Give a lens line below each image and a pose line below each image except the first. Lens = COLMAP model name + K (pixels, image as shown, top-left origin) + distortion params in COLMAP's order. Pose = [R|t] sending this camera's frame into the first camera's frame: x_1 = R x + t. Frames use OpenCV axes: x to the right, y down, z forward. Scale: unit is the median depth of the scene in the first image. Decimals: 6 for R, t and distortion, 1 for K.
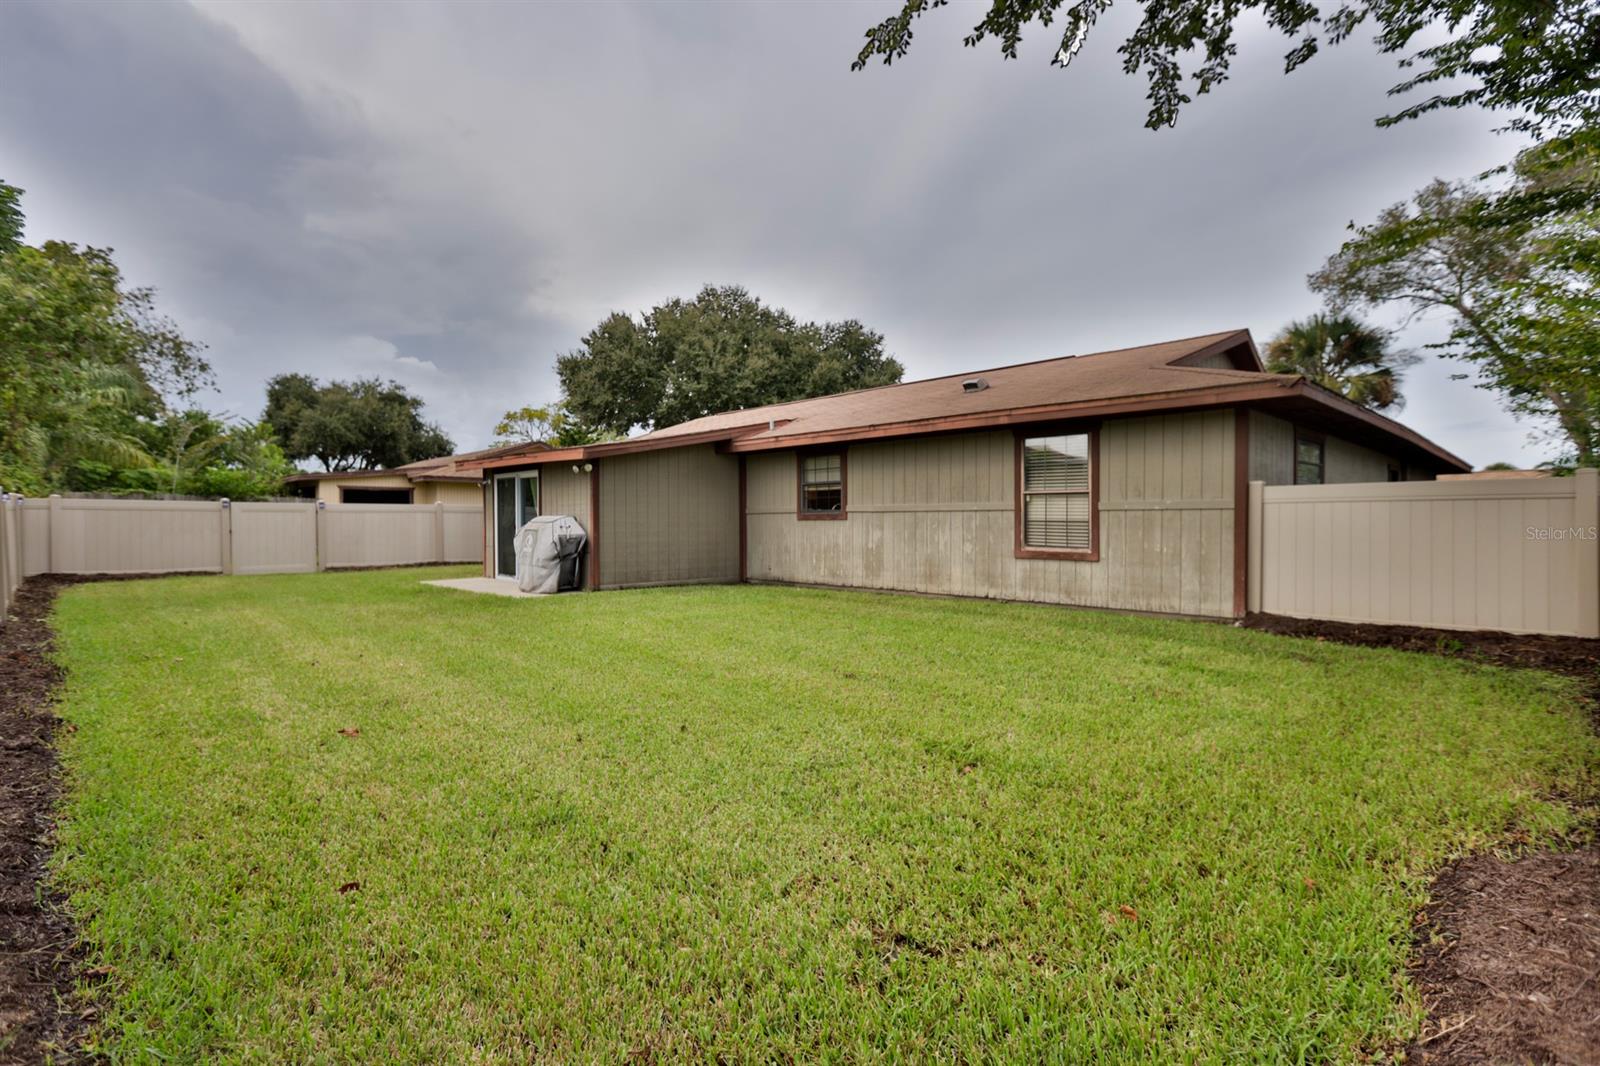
lens RADIAL K [[768.4, 0, 791.1], [0, 768.4, 528.6], [0, 0, 1]] dist [-0.008317, 0.000545]
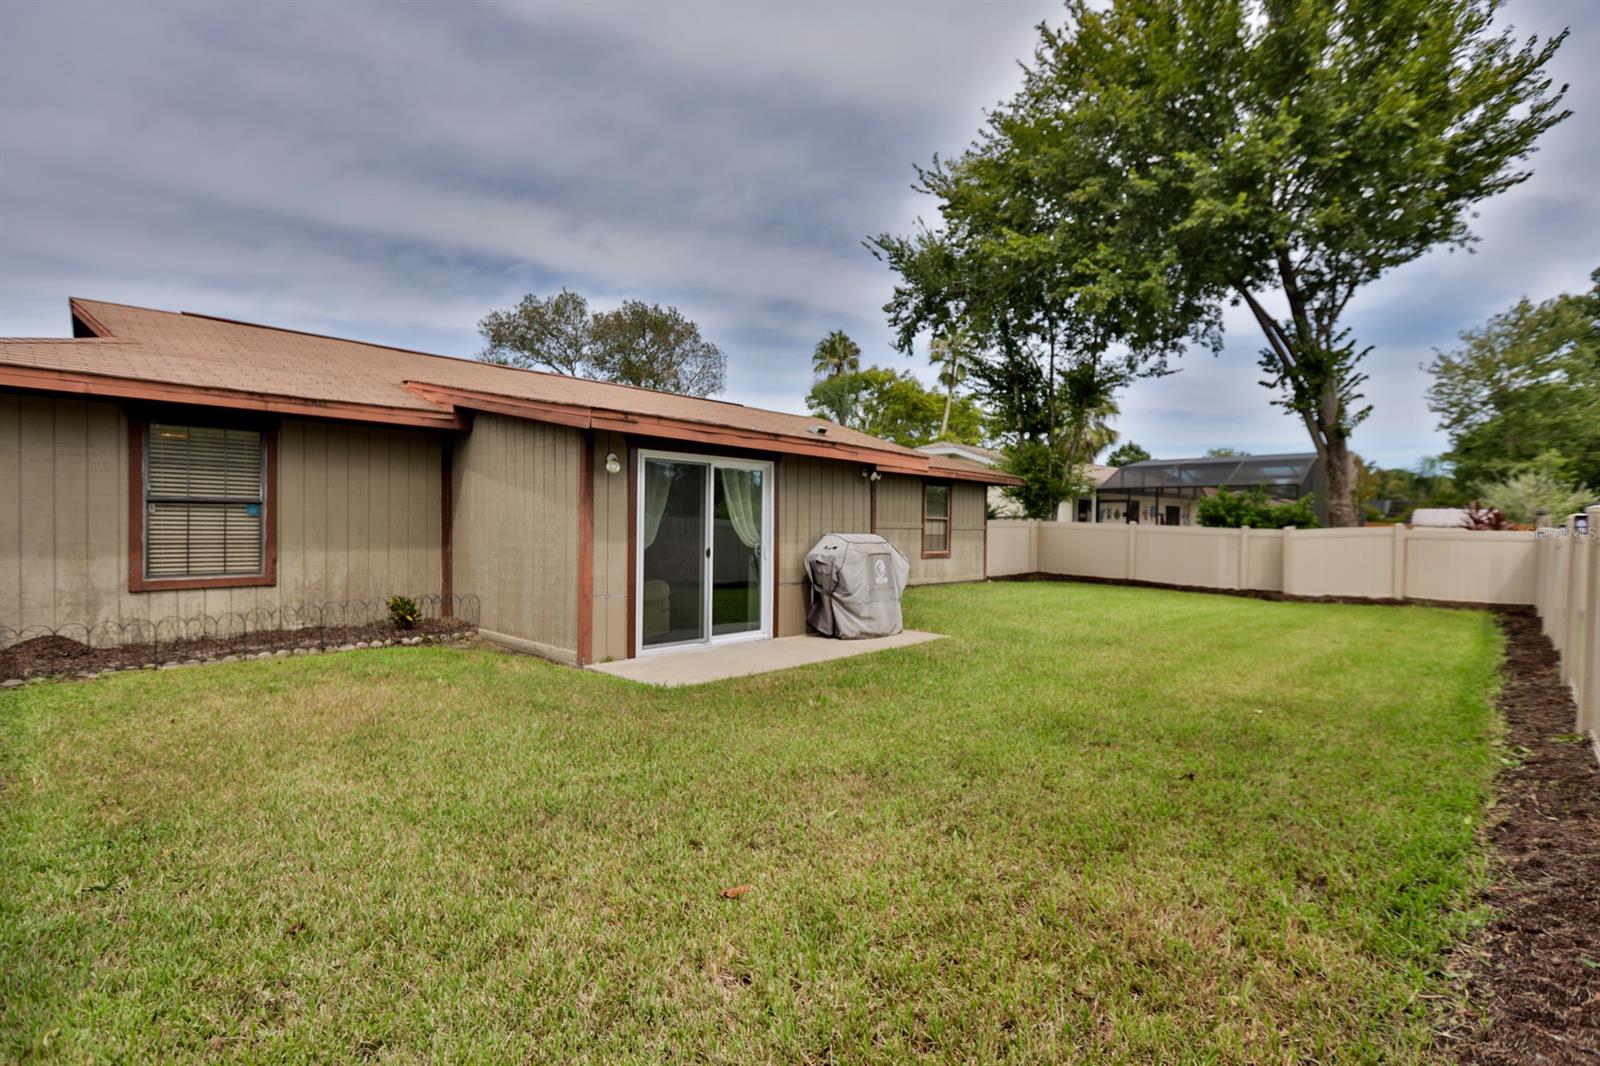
lens RADIAL K [[768.4, 0, 790.9], [0, 768.4, 535.5], [0, 0, 1]] dist [-0.008317, 0.000545]
pose [[-0.067779, -0.012475, 0.997622, -1.193616], [-0.003216, 0.999919, 0.012285, -0.026232], [-0.997695, -0.002375, -0.067813, 1.268729]]
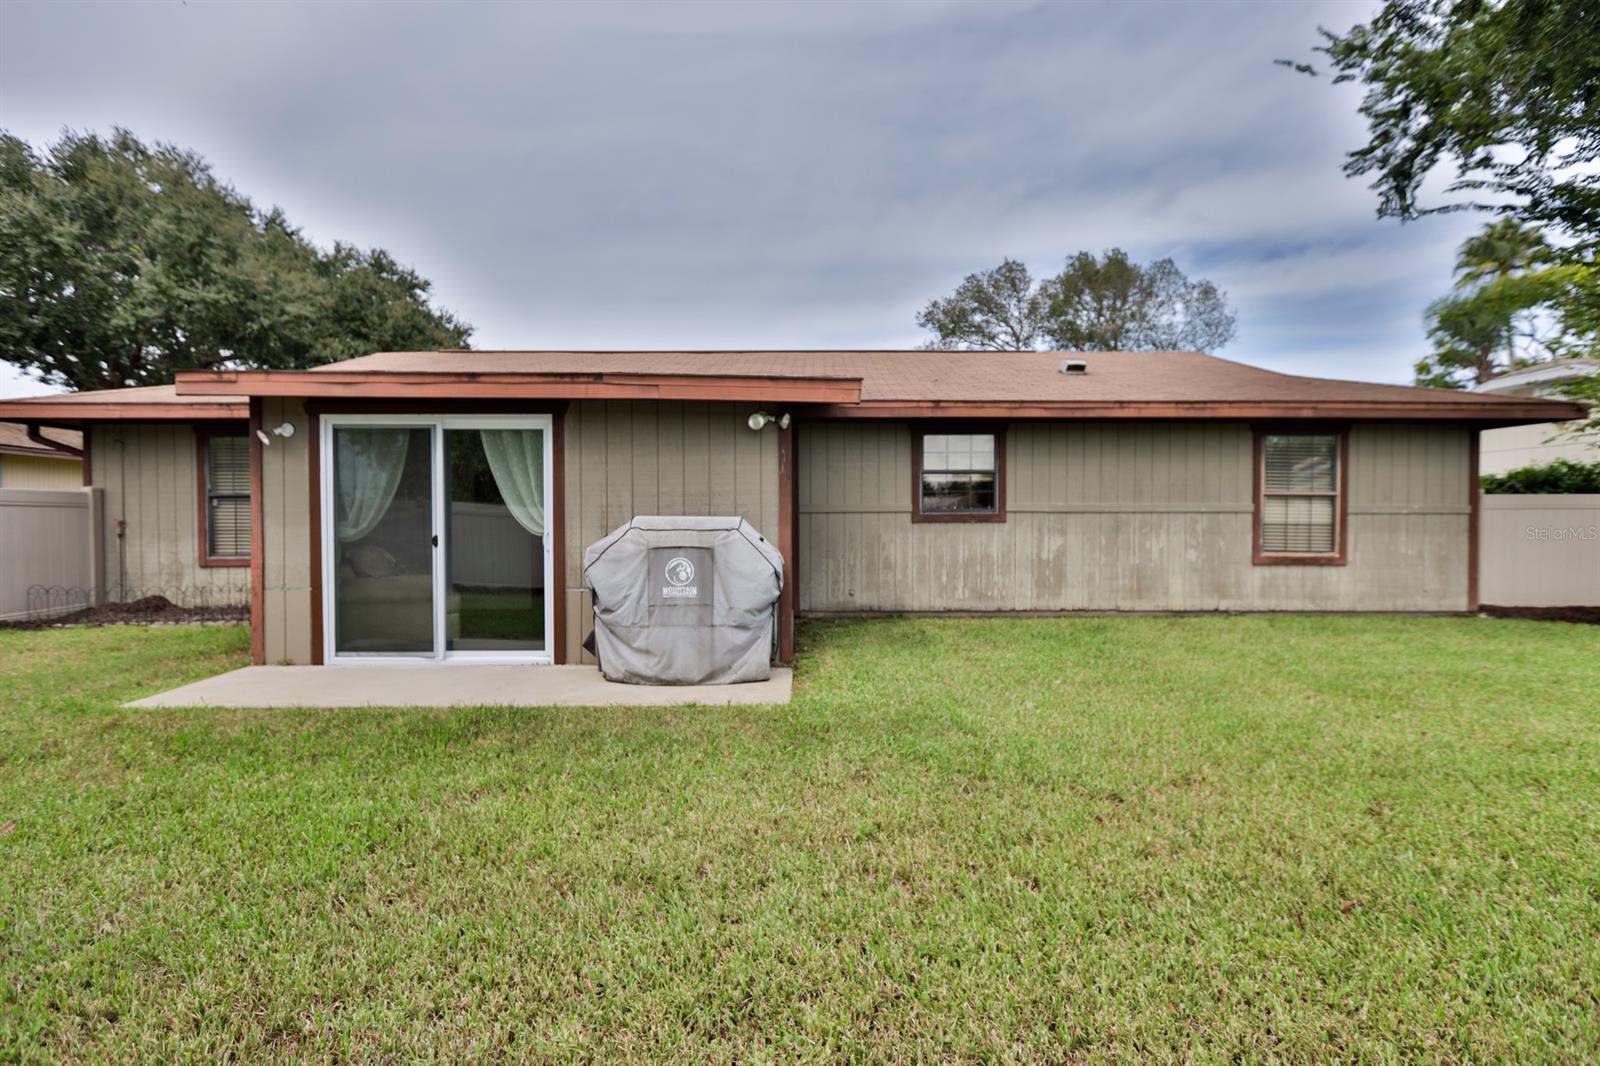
lens RADIAL K [[768.4, 0, 800.0], [0, 768.4, 530.3], [0, 0, 1]] dist [-0.008317, 0.000545]
pose [[0.677838, -0.007486, 0.735173, -0.681155], [0.005601, 0.999972, 0.005017, -0.009400], [-0.735190, 0.000717, 0.677861, 0.712842]]
